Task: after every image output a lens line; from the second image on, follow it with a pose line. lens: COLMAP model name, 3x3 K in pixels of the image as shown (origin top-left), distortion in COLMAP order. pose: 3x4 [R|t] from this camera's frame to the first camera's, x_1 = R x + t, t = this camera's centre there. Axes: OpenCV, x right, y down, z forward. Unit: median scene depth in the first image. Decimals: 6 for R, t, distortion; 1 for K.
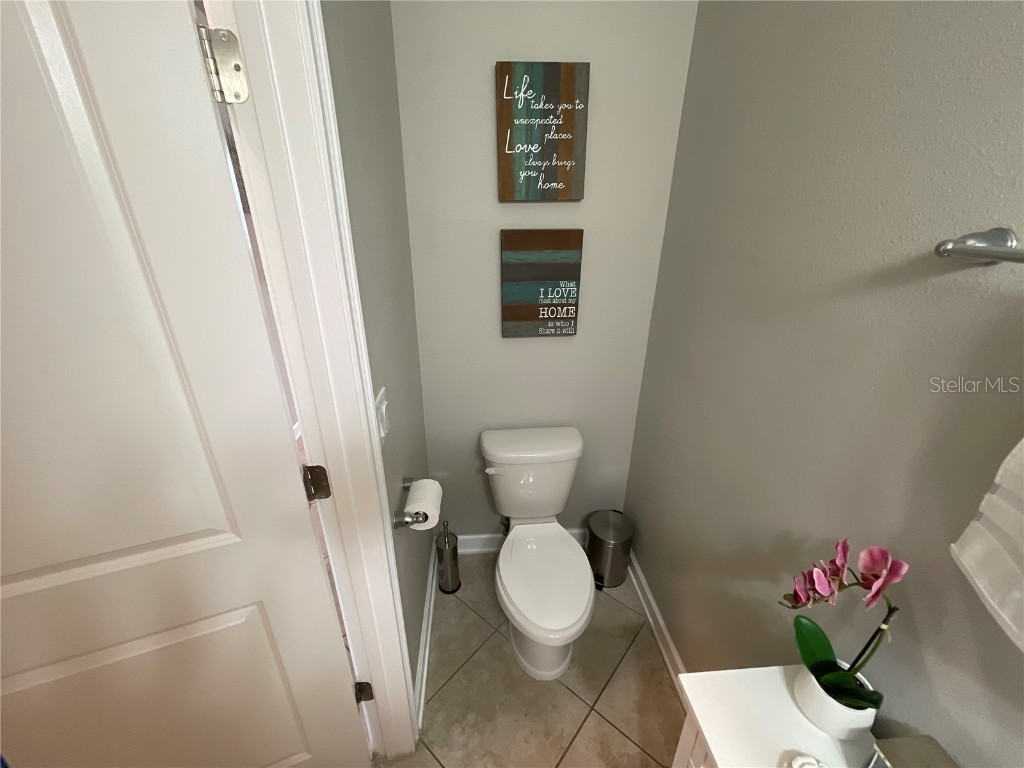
lens RADIAL K [[417.3, 0, 513.3], [0, 417.3, 387.3], [0, 0, 1]] dist [-0.000275, -0.000097]
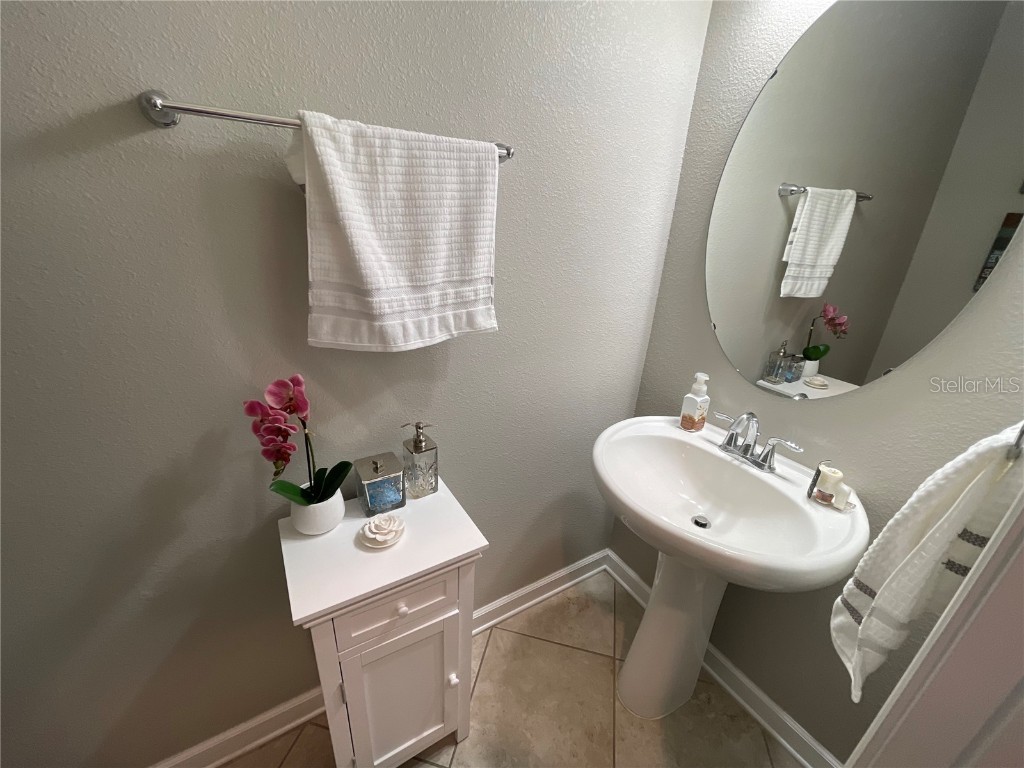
lens RADIAL K [[412.9, 0, 514.1], [0, 412.9, 388.0], [0, 0, 1]] dist [-0.000897, 0.000028]
pose [[-0.457803, -0.374217, 0.806460, -0.464268], [0.302701, 0.787295, 0.537158, -0.041404], [-0.835936, 0.490029, -0.247151, 0.790045]]
